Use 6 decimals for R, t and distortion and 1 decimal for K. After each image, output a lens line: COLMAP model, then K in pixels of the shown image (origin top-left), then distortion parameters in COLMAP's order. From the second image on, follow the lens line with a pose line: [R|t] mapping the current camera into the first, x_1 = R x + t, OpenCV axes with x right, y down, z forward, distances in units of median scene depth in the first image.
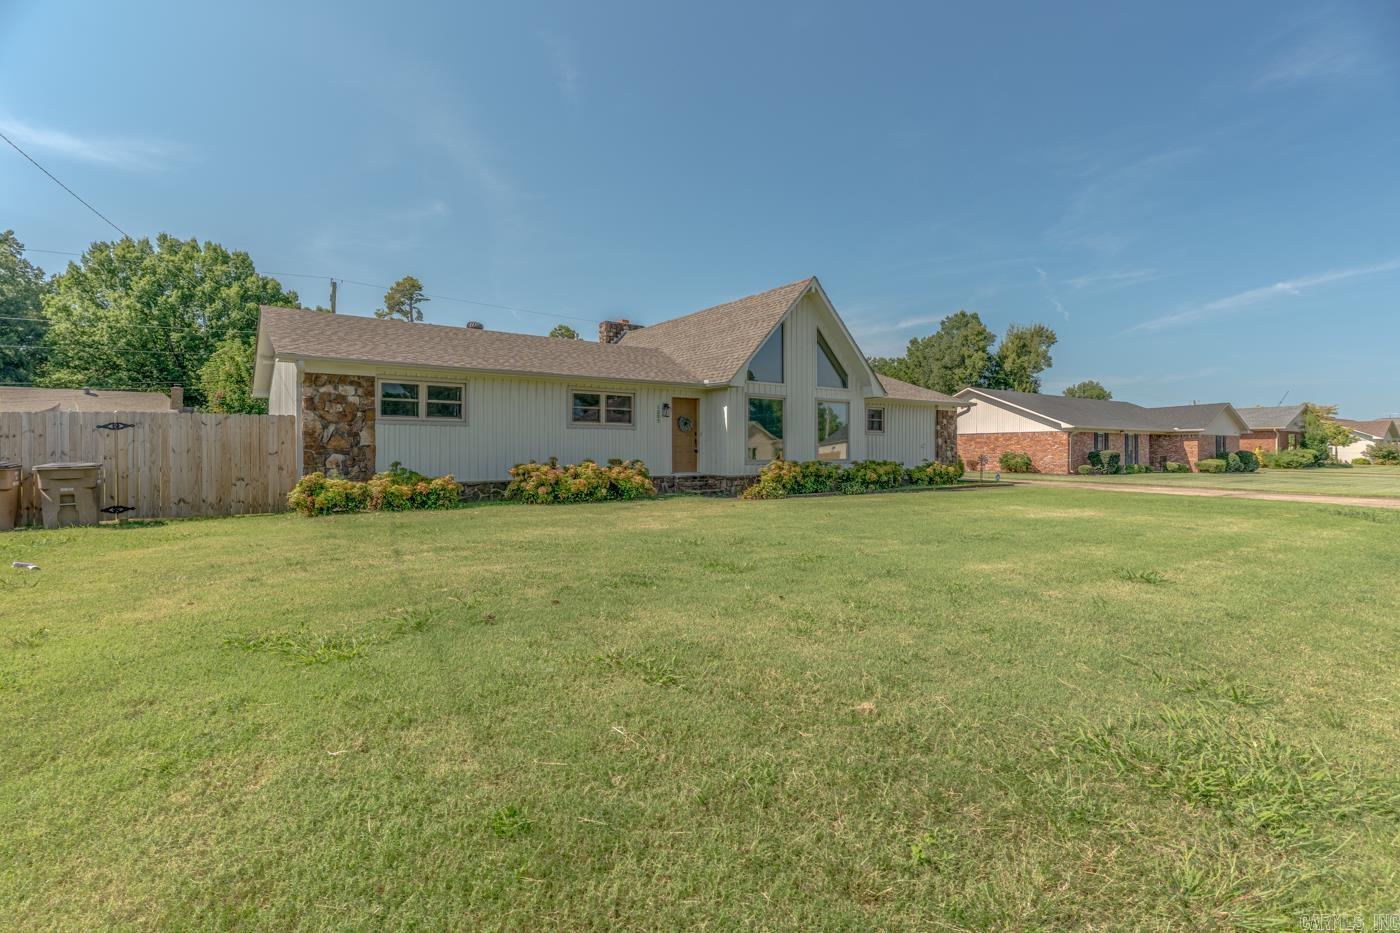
lens RADIAL K [[676.8, 0, 701.5], [0, 676.8, 473.6], [0, 0, 1]] dist [0.002202, -0.000362]
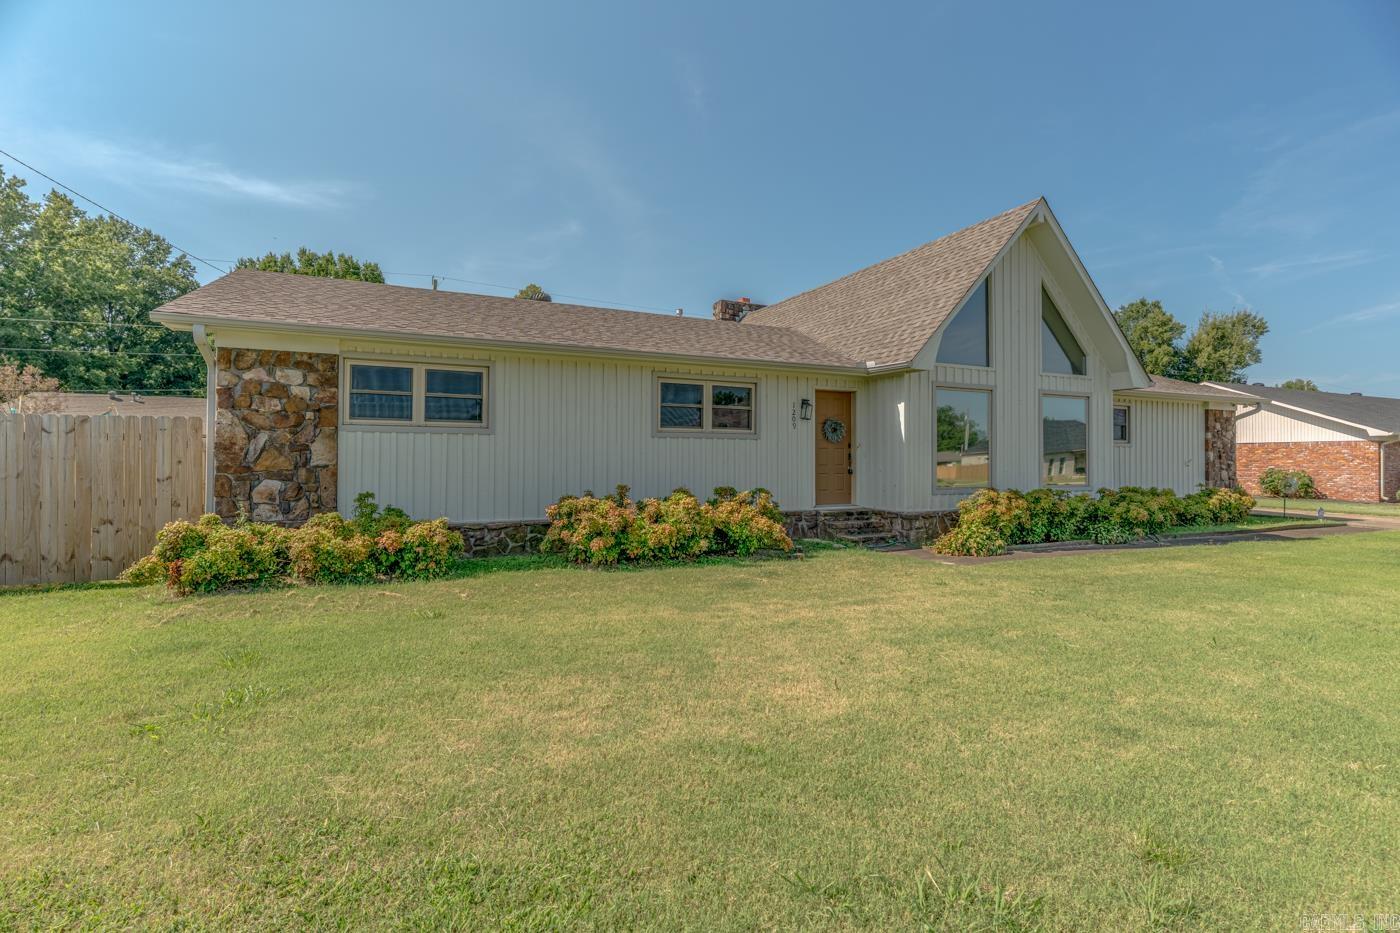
lens RADIAL K [[676.8, 0, 693.5], [0, 676.8, 462.4], [0, 0, 1]] dist [0.002202, -0.000362]
pose [[0.981727, 0.007007, -0.190168, -0.033947], [-0.012268, 0.999573, -0.026503, -0.024225], [0.189901, 0.028352, 0.981394, 0.341996]]
